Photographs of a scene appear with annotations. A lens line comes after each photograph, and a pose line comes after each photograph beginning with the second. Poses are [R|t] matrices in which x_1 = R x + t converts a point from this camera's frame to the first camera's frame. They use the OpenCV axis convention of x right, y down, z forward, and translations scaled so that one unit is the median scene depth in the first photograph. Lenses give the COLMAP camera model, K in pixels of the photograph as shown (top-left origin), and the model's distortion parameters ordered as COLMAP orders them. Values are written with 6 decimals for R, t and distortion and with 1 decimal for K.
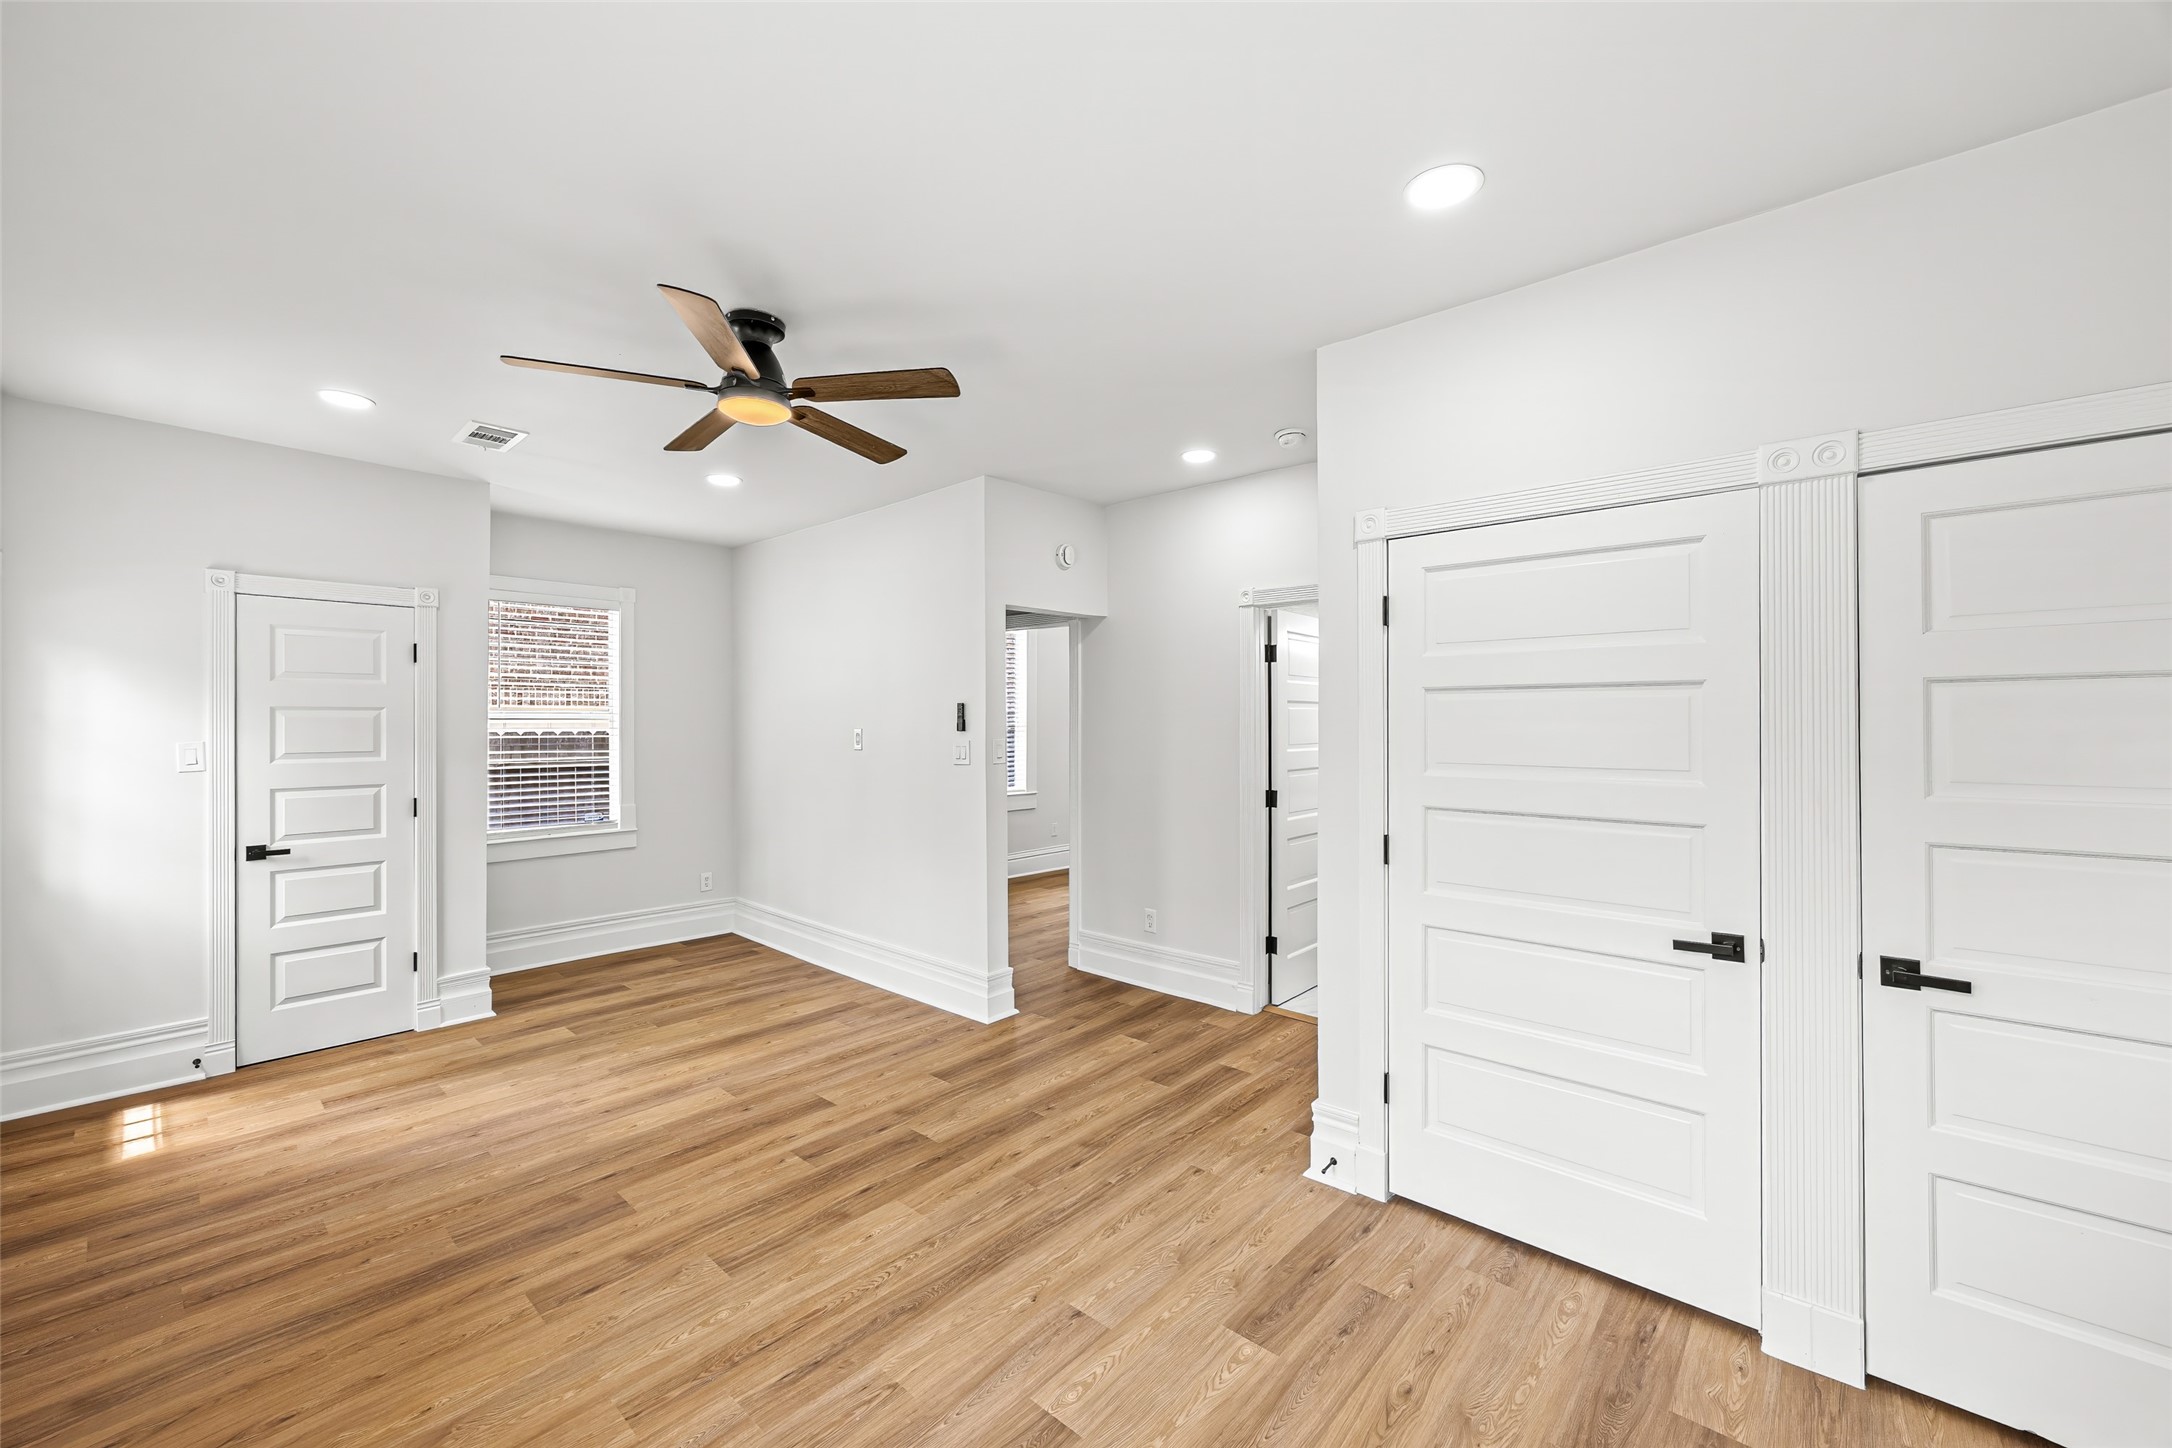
lens RADIAL K [[830.5, 0, 1080.3], [0, 830.5, 721.8], [0, 0, 1]] dist [-0.003765, -0.000414]
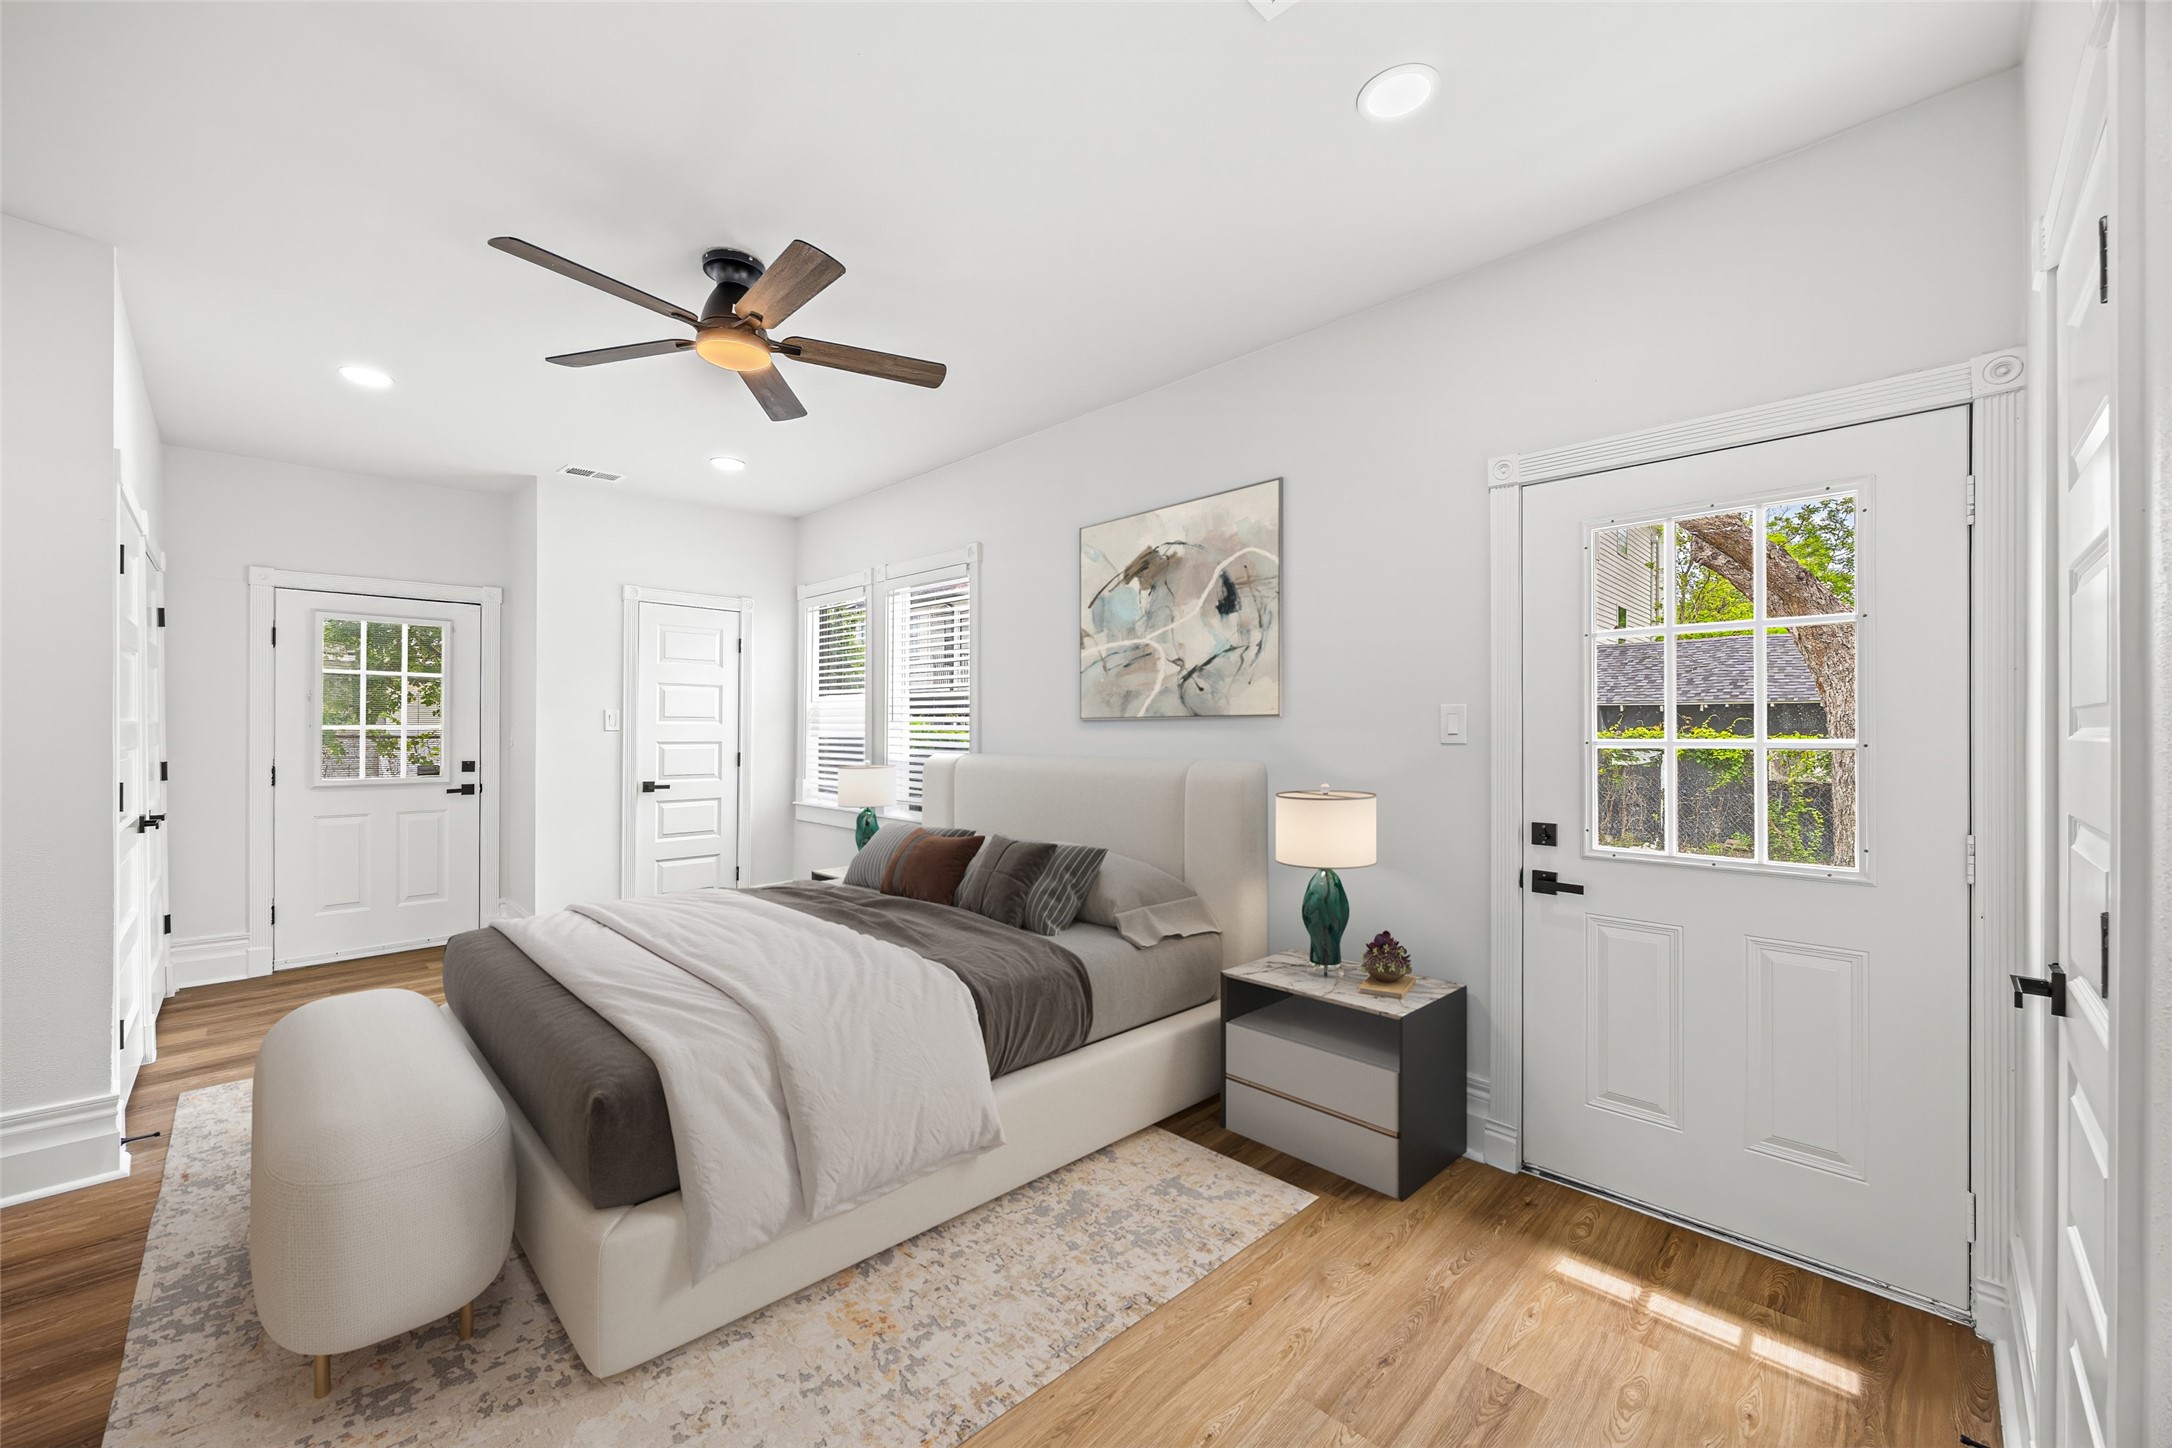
lens RADIAL K [[830.5, 0, 1084.8], [0, 830.5, 725.6], [0, 0, 1]] dist [-0.003765, -0.000414]
pose [[-0.999590, 0.002821, 0.028485, -0.706418], [0.002634, 0.999975, -0.006614, 0.048987], [-0.028503, -0.006537, -0.999572, 1.660649]]
